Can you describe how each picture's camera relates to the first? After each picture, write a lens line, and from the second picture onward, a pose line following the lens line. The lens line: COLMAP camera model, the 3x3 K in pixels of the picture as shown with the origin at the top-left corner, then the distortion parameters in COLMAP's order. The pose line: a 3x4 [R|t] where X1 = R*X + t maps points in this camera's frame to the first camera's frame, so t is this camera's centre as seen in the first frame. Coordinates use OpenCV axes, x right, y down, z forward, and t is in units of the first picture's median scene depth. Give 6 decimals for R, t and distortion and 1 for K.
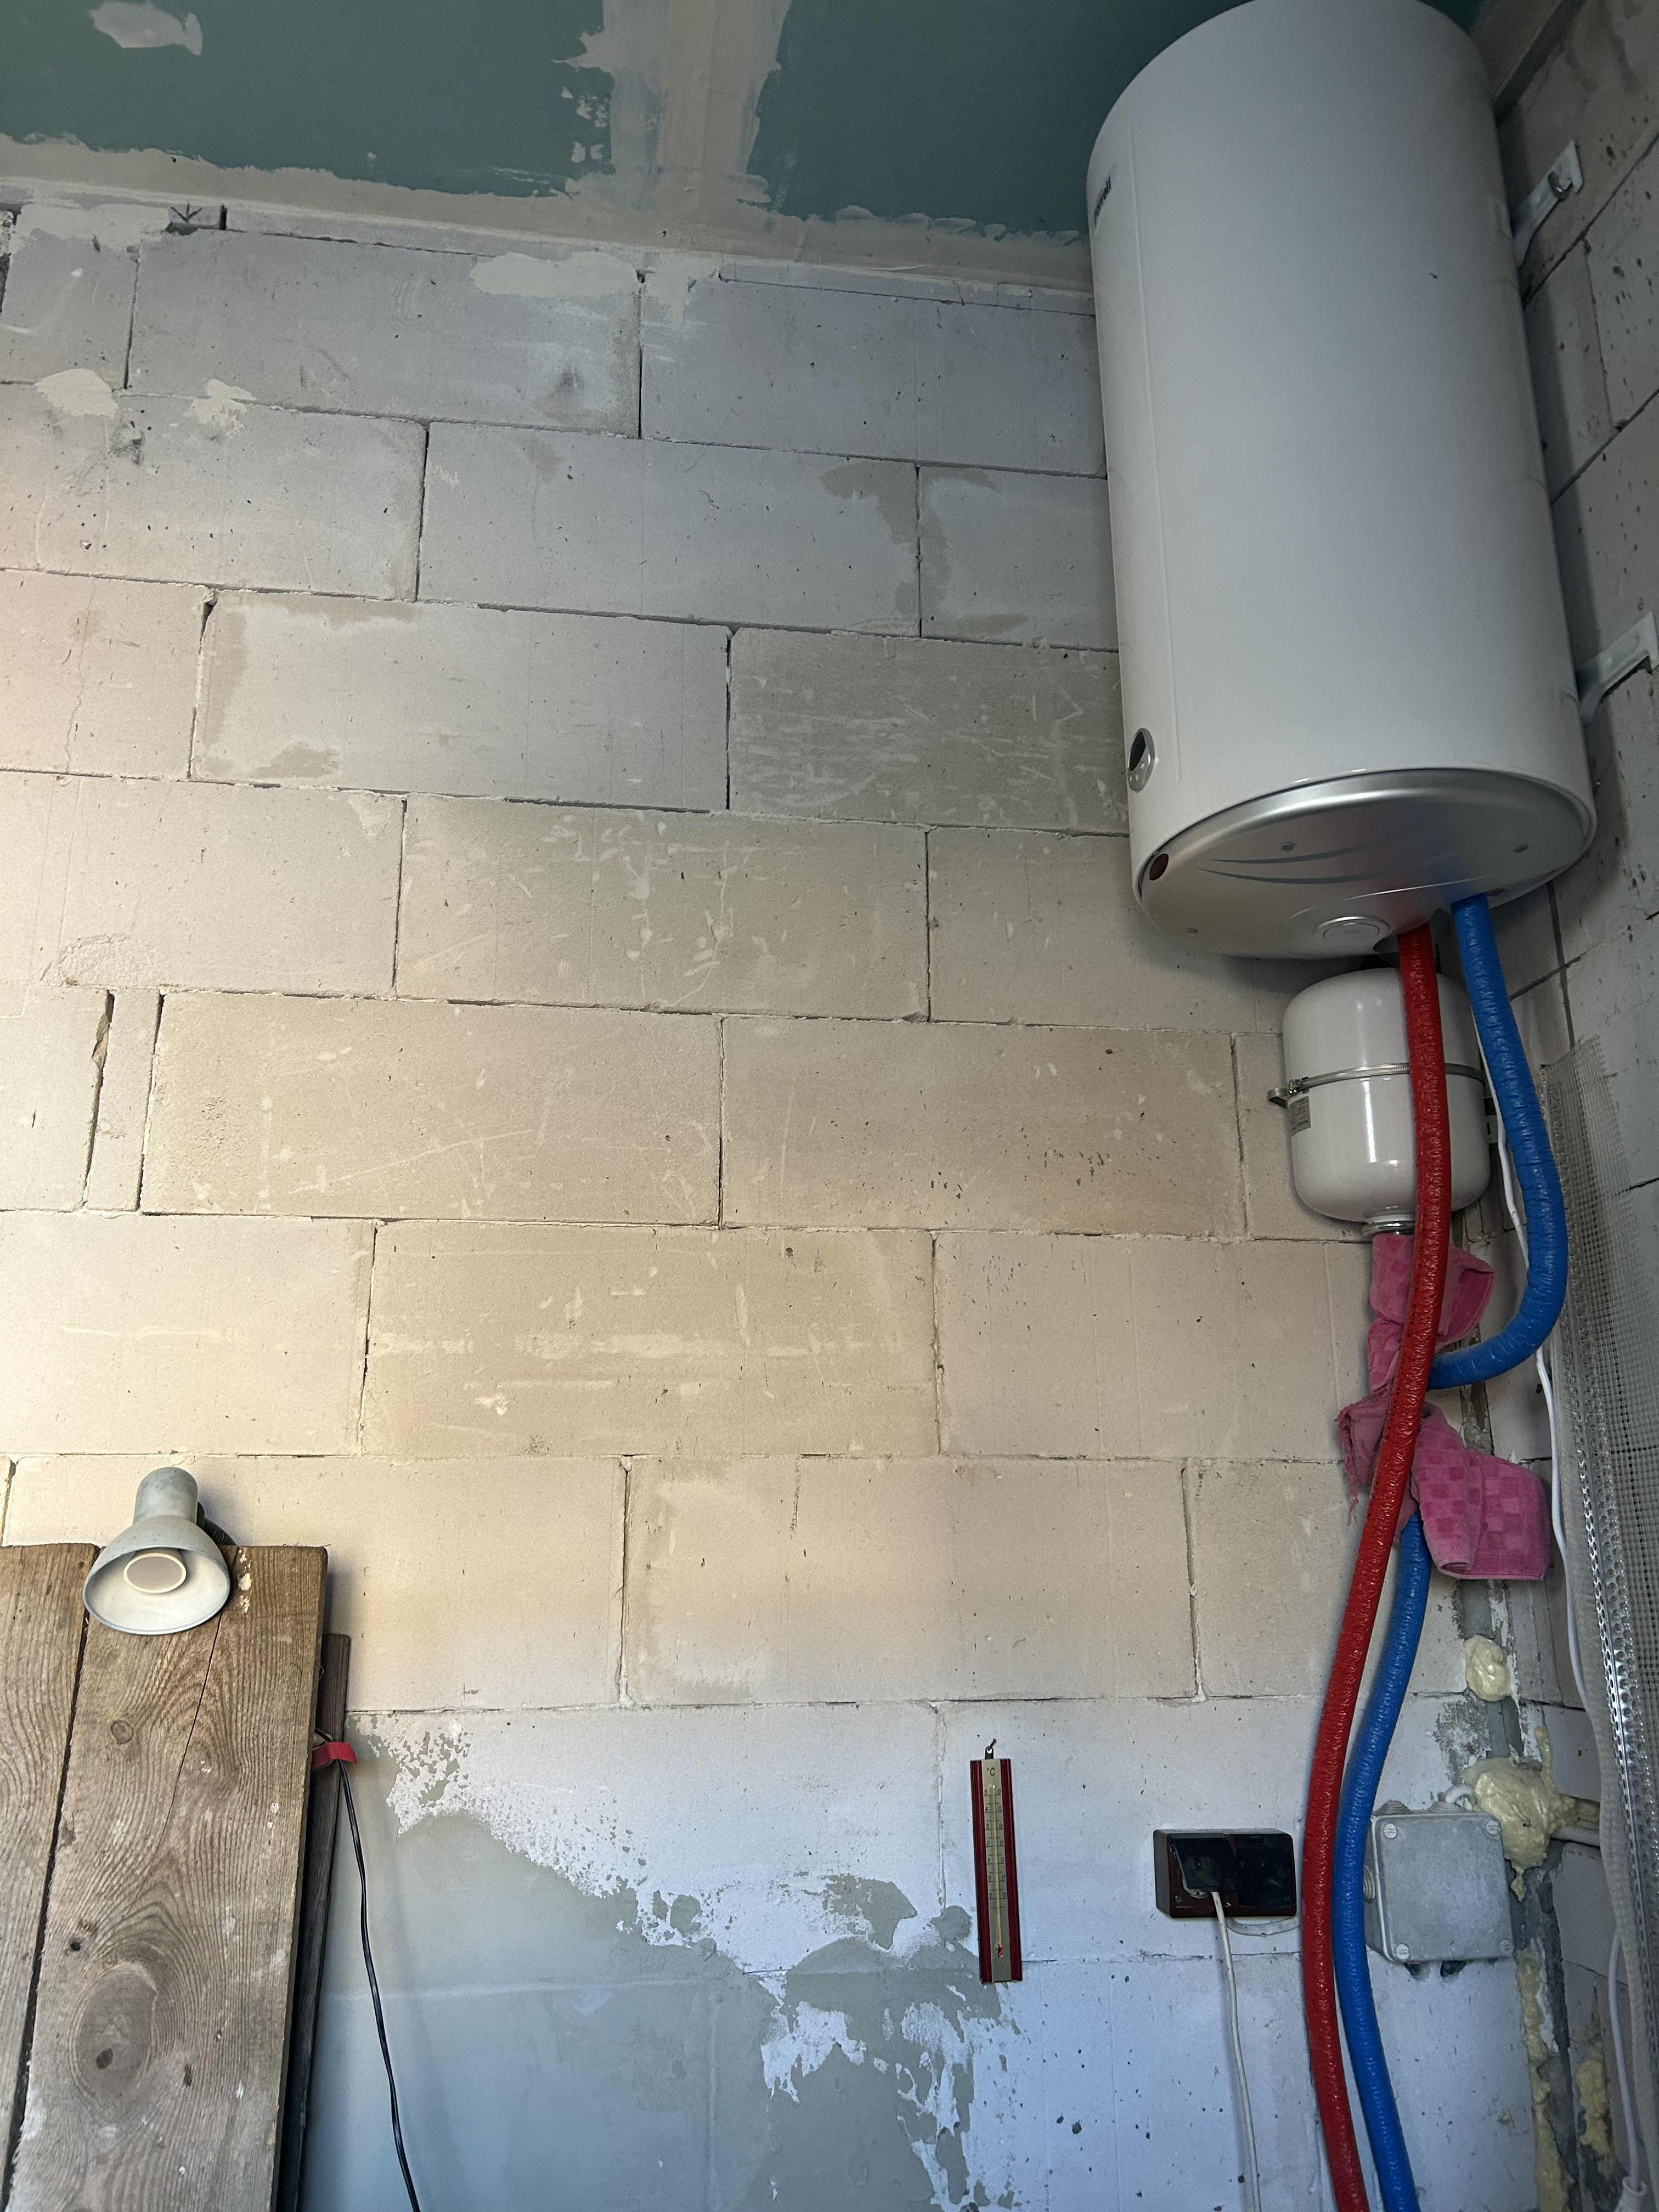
lens RADIAL K [[1668.0, 0, 818.2], [0, 1668.0, 1113.5], [0, 0, 1]] dist [0.052137, -0.060642]
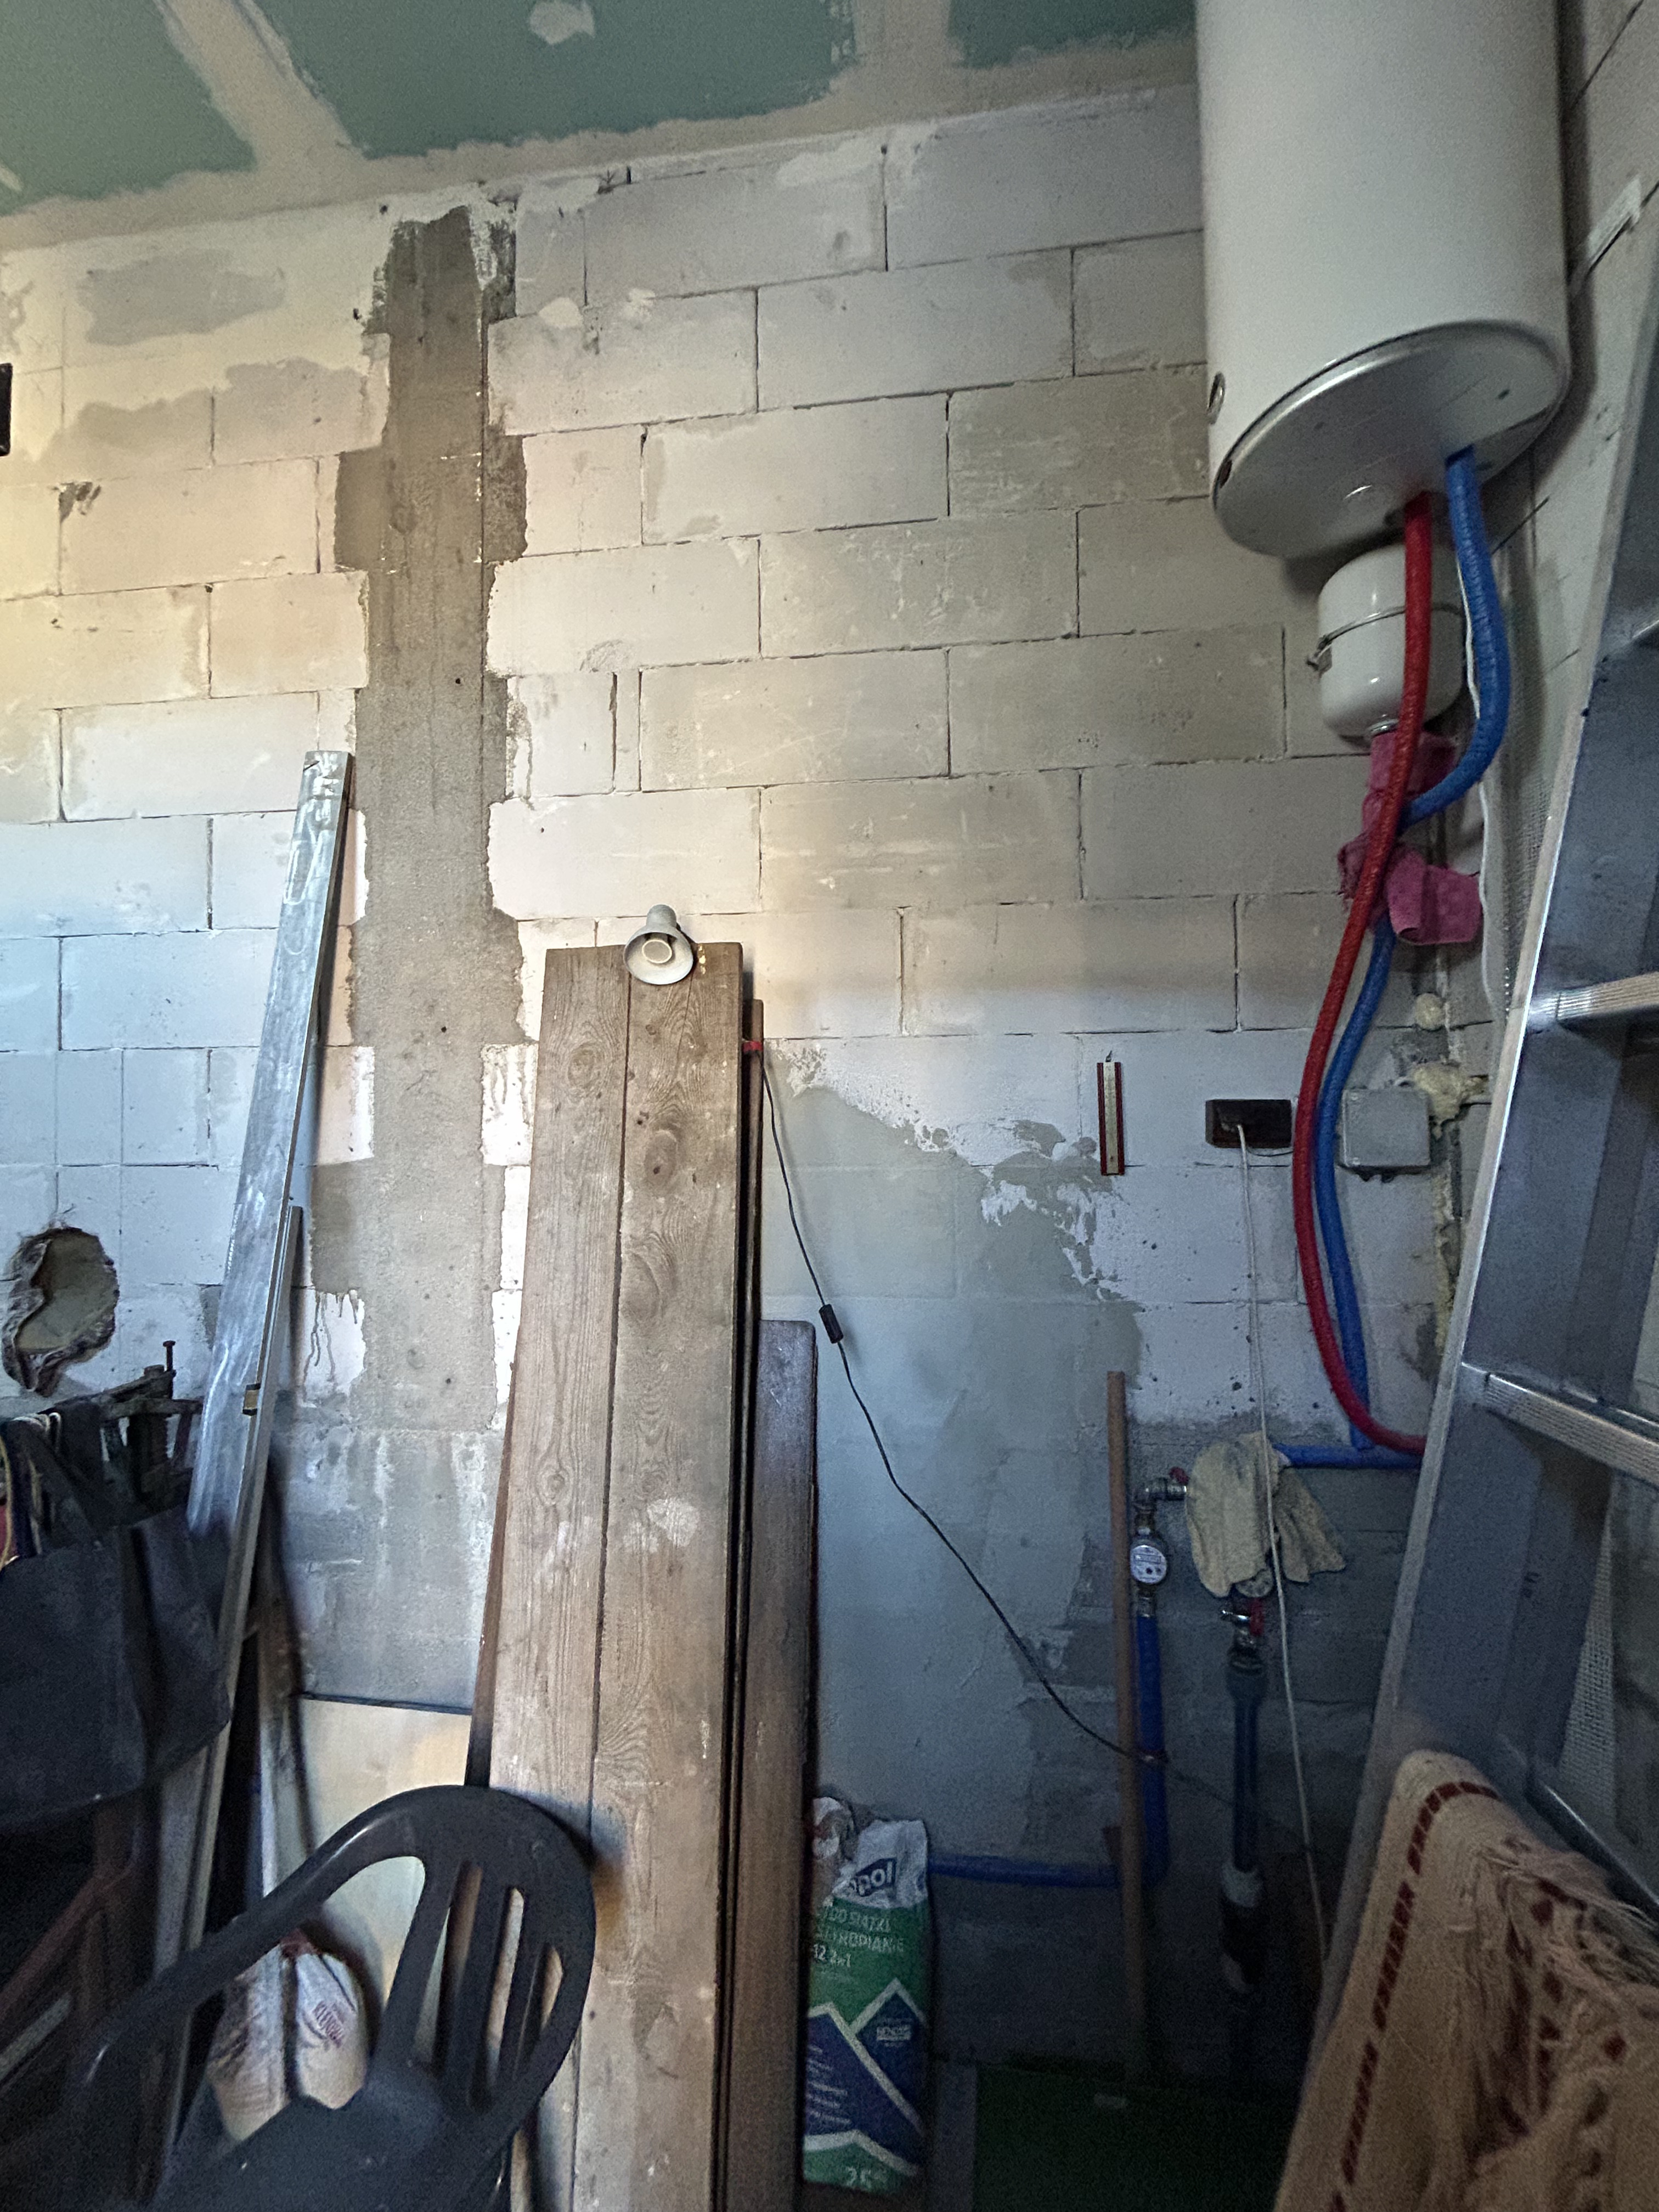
lens RADIAL K [[895.3, 0, 822.0], [0, 895.3, 1094.6], [0, 0, 1]] dist [0.001125, -0.000274]
pose [[0.965420, -0.008900, -0.260546, 0.053660], [0.073243, 0.968423, 0.238311, 0.160860], [0.250198, -0.249153, 0.935587, 0.016426]]
